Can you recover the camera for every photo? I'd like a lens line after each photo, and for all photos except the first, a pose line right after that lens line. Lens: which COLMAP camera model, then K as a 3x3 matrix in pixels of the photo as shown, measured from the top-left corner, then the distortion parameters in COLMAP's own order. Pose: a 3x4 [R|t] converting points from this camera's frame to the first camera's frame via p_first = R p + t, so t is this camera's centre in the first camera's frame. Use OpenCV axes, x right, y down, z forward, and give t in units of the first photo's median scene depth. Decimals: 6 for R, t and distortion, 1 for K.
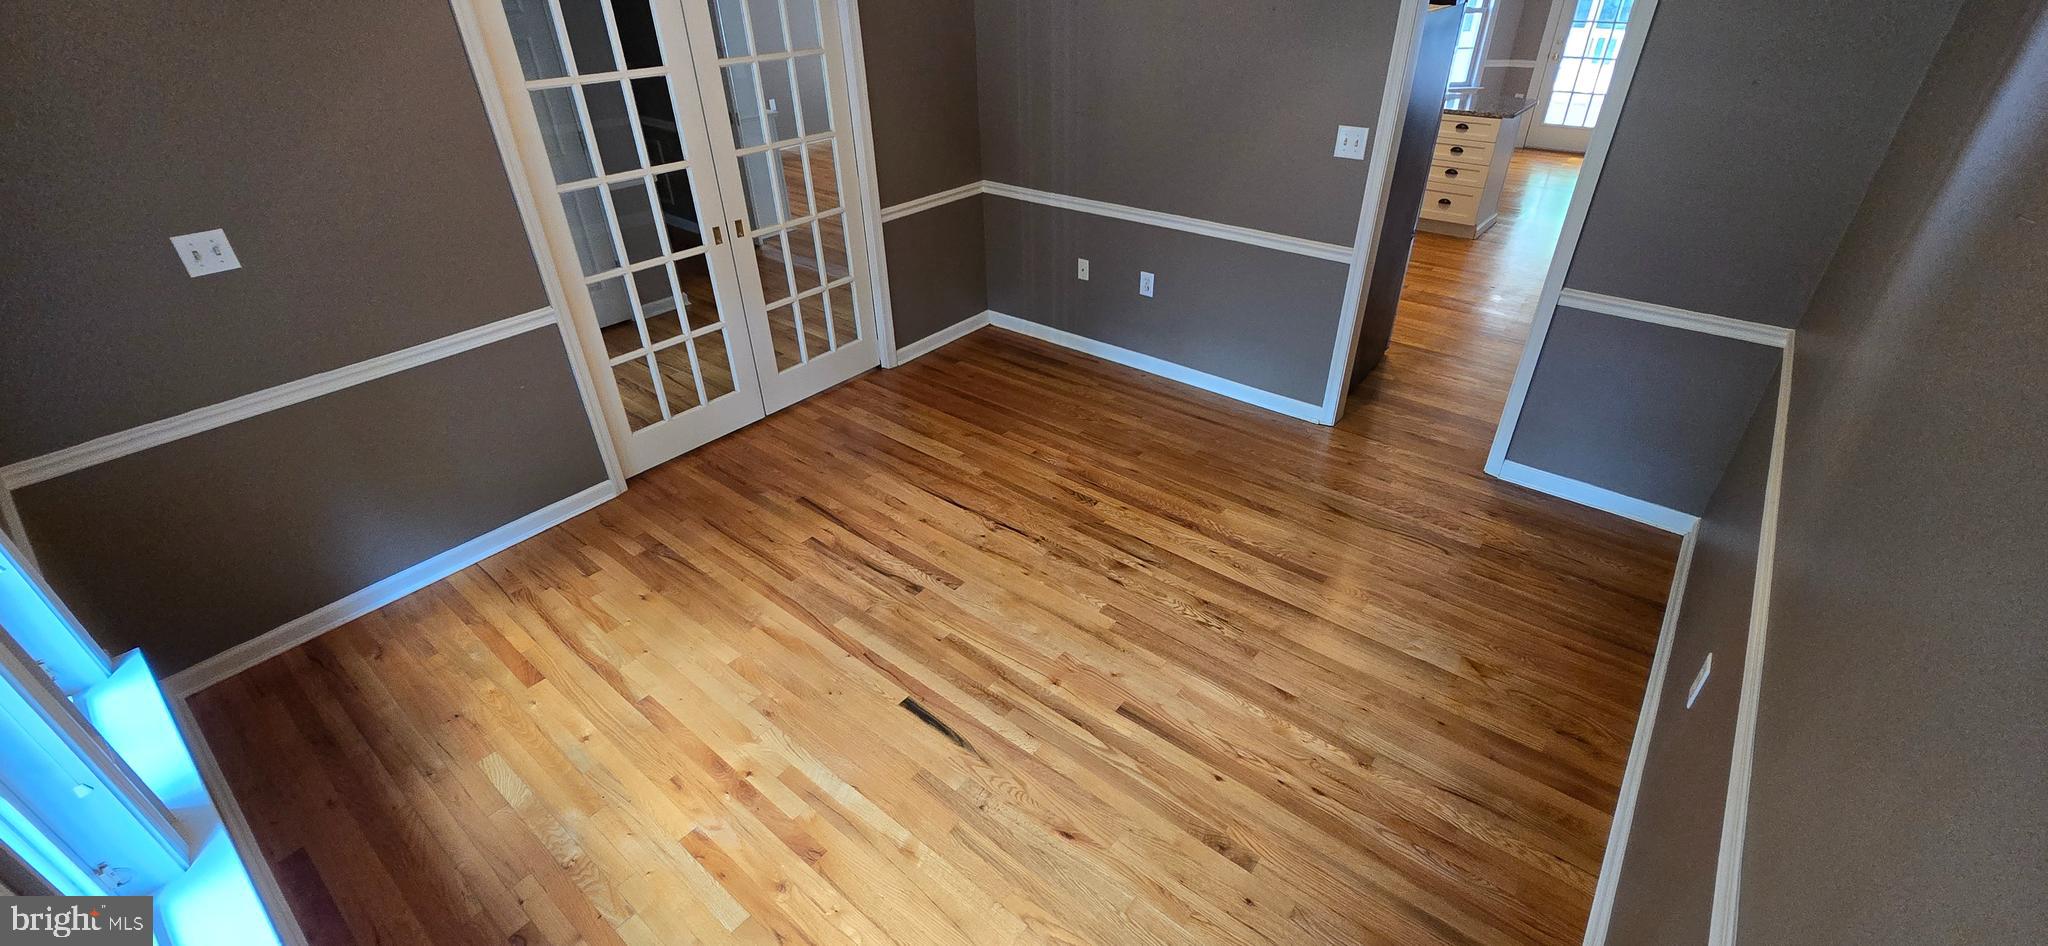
lens RADIAL K [[835.0, 0, 1034.3], [0, 835.0, 472.3], [0, 0, 1]] dist [0.000335, -0.000087]
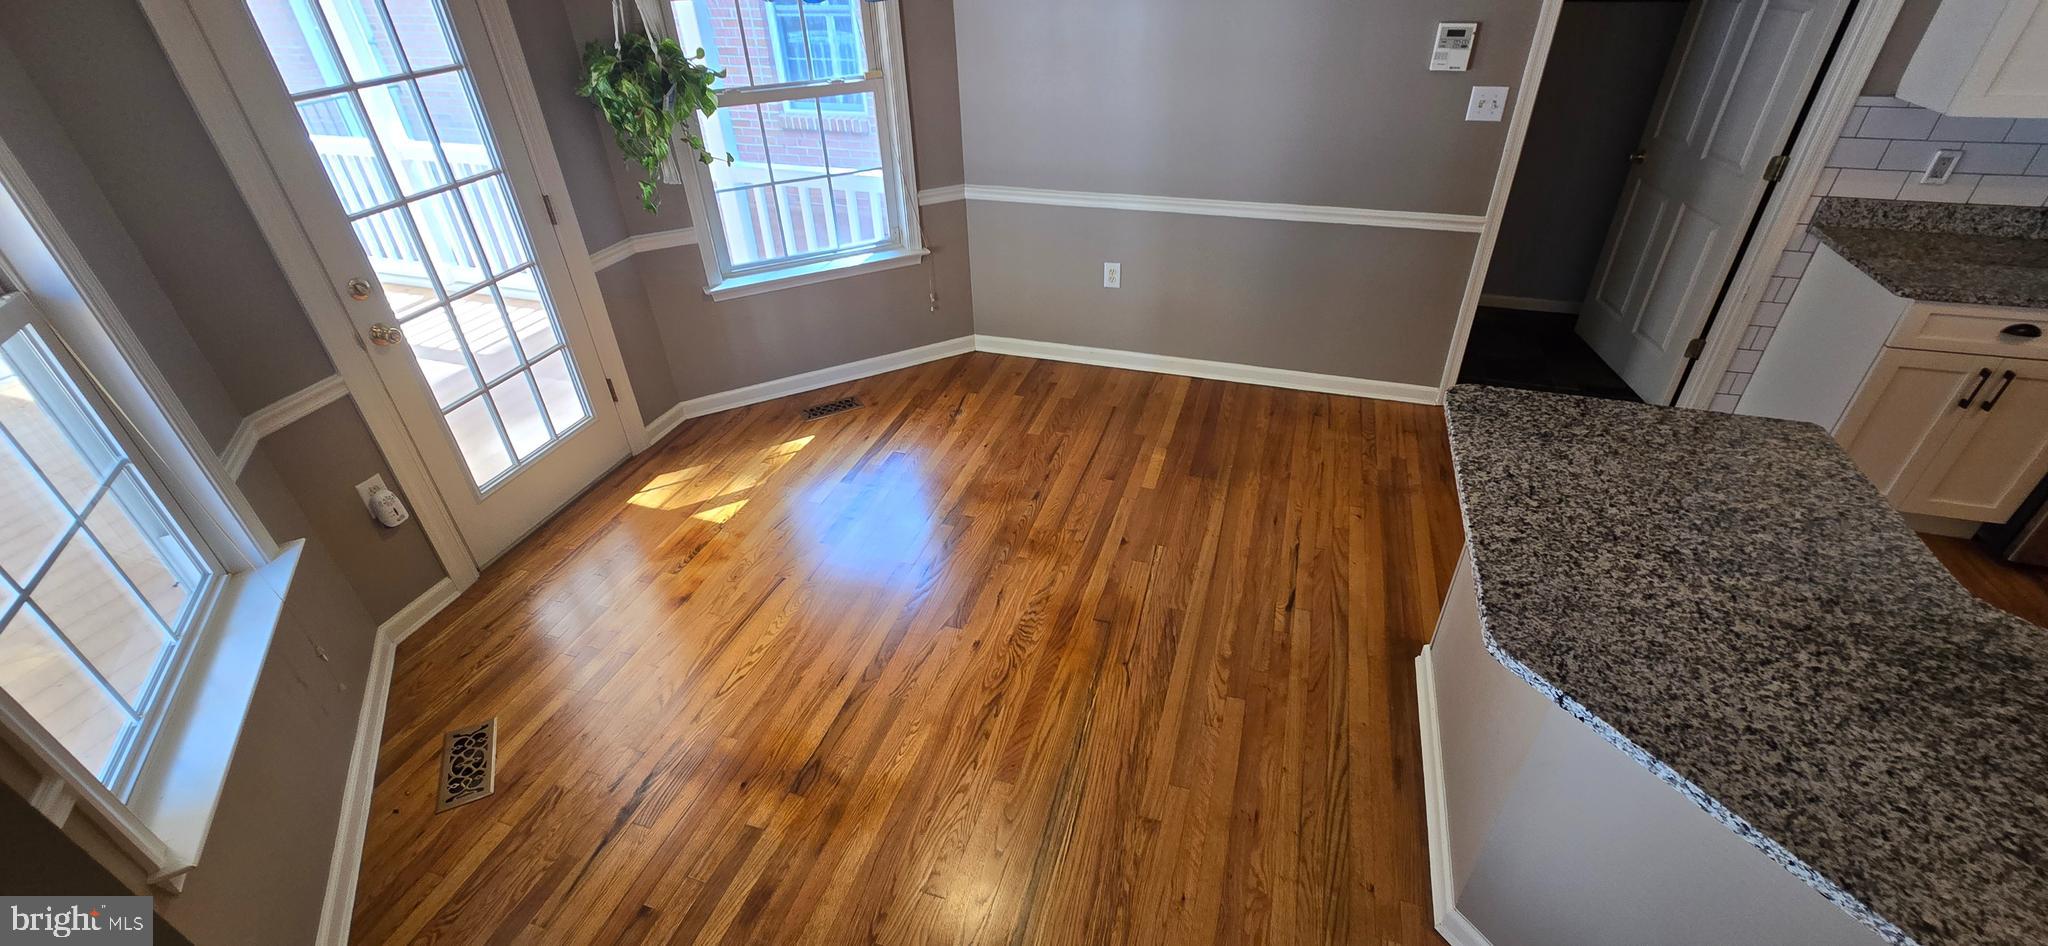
lens RADIAL K [[832.4, 0, 1032.1], [0, 832.4, 471.0], [0, 0, 1]] dist [-0.000627, 0.000019]
pose [[-0.363755, -0.499467, 0.786267, 0.814536], [0.521712, 0.590037, 0.616176, -1.480175], [-0.771686, 0.634342, 0.045949, 2.357556]]
